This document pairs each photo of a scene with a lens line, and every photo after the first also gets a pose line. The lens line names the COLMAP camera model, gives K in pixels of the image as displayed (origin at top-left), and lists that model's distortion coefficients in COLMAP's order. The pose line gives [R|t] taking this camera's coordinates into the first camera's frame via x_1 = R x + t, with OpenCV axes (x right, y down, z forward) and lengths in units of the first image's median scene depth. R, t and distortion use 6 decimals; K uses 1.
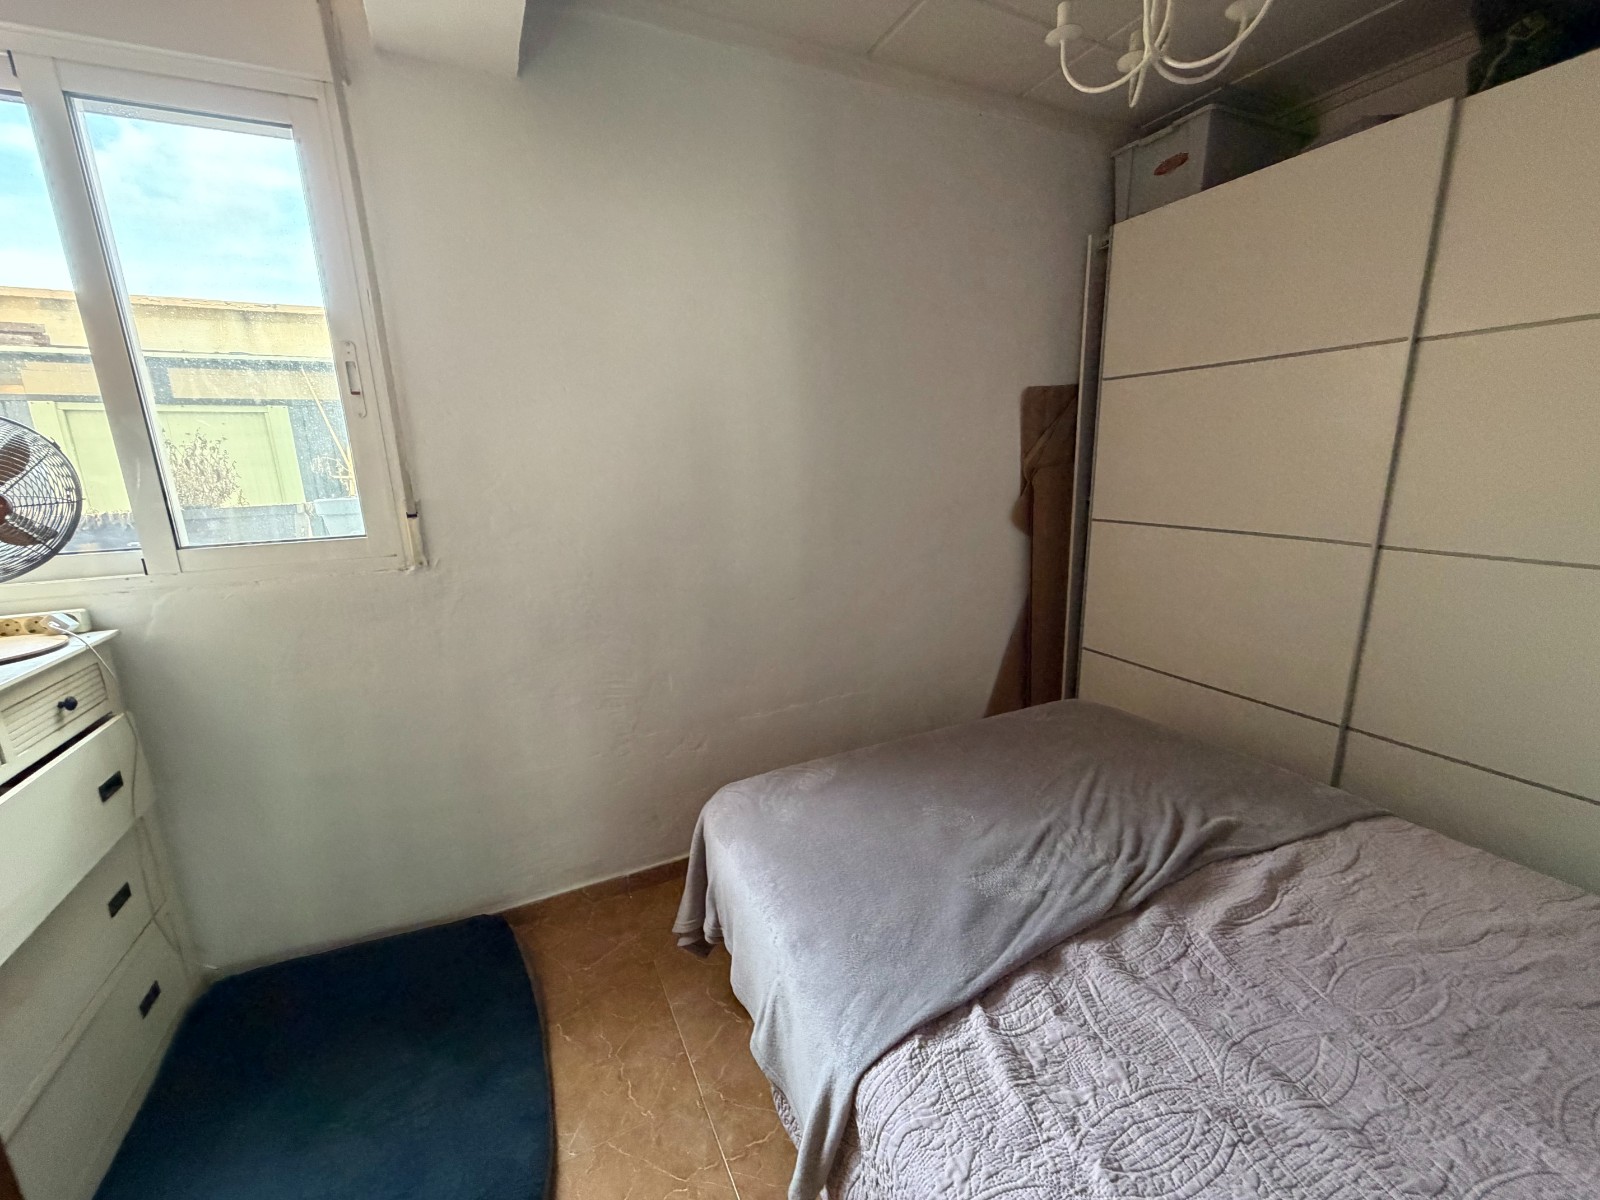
lens RADIAL K [[636.9, 0, 796.5], [0, 636.9, 600.7], [0, 0, 1]] dist [0.000620, -0.000142]
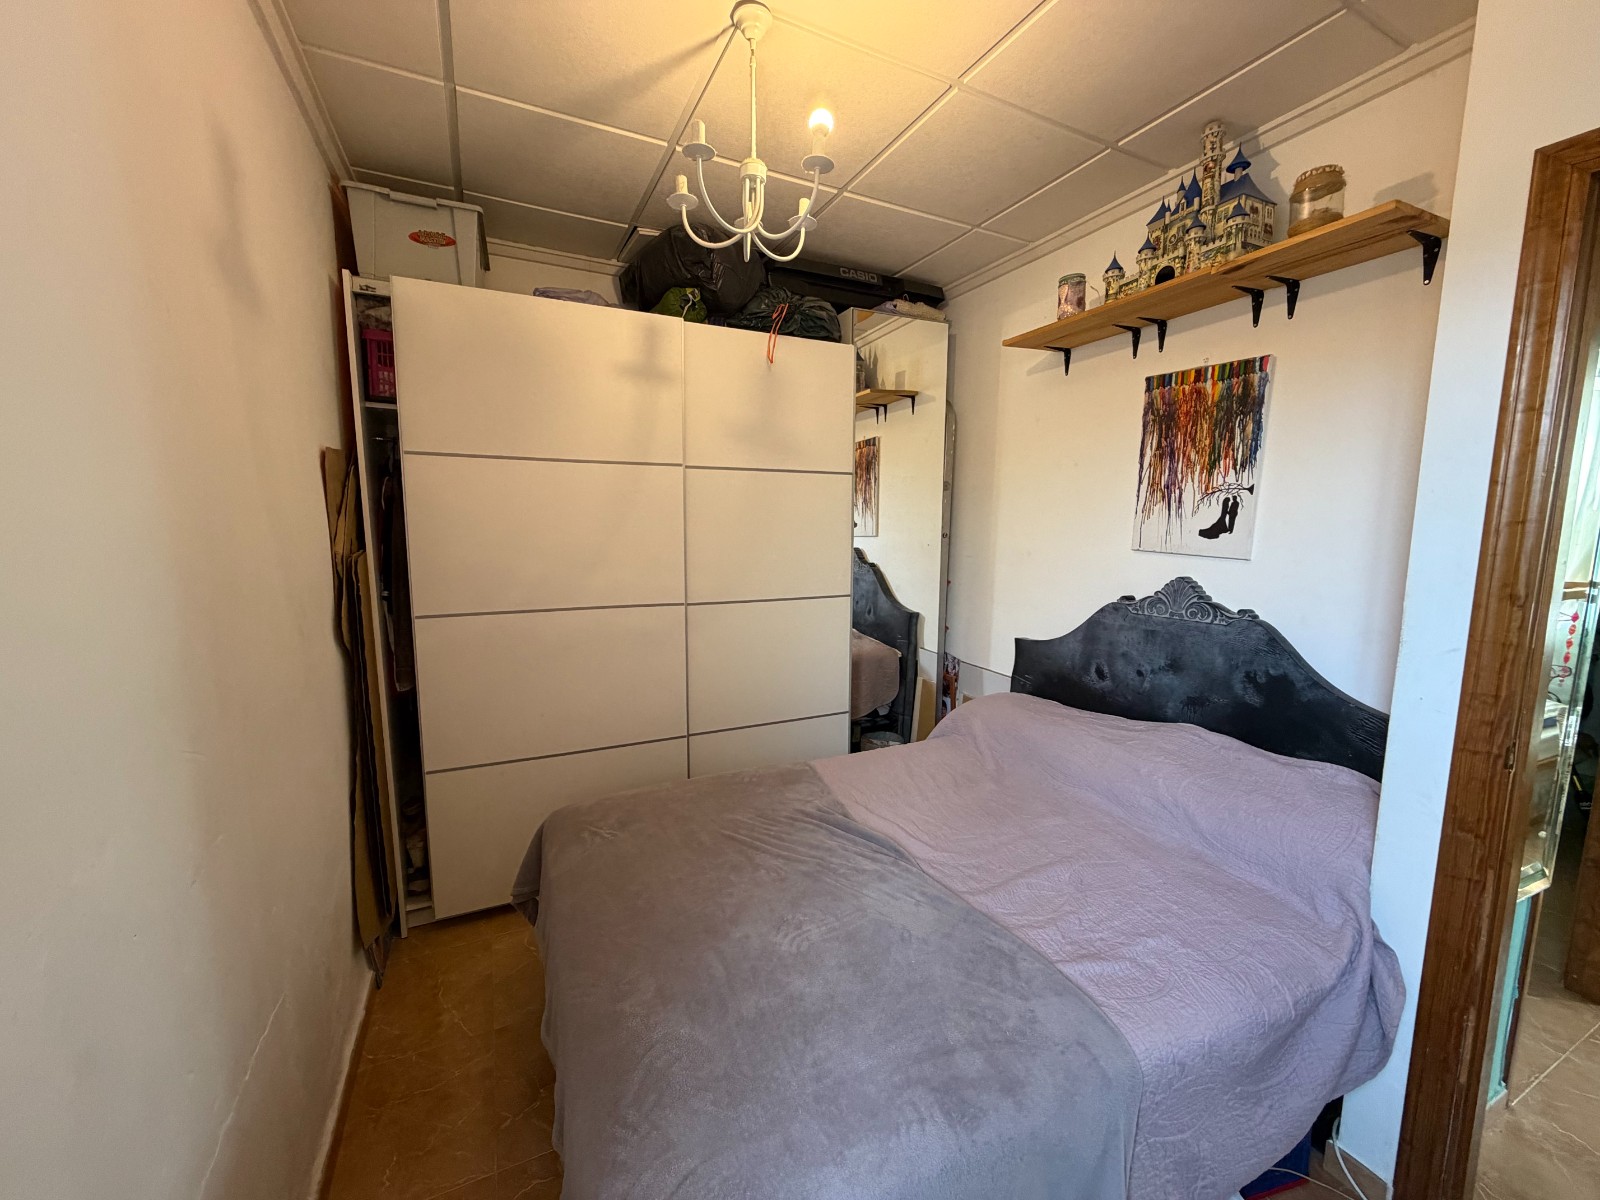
lens RADIAL K [[636.9, 0, 796.5], [0, 636.9, 600.7], [0, 0, 1]] dist [0.000620, -0.000142]
pose [[0.007391, -0.087924, 0.996100, -0.437181], [0.218582, 0.972180, 0.084190, -0.136732], [-0.975791, 0.217107, 0.026404, 0.622833]]
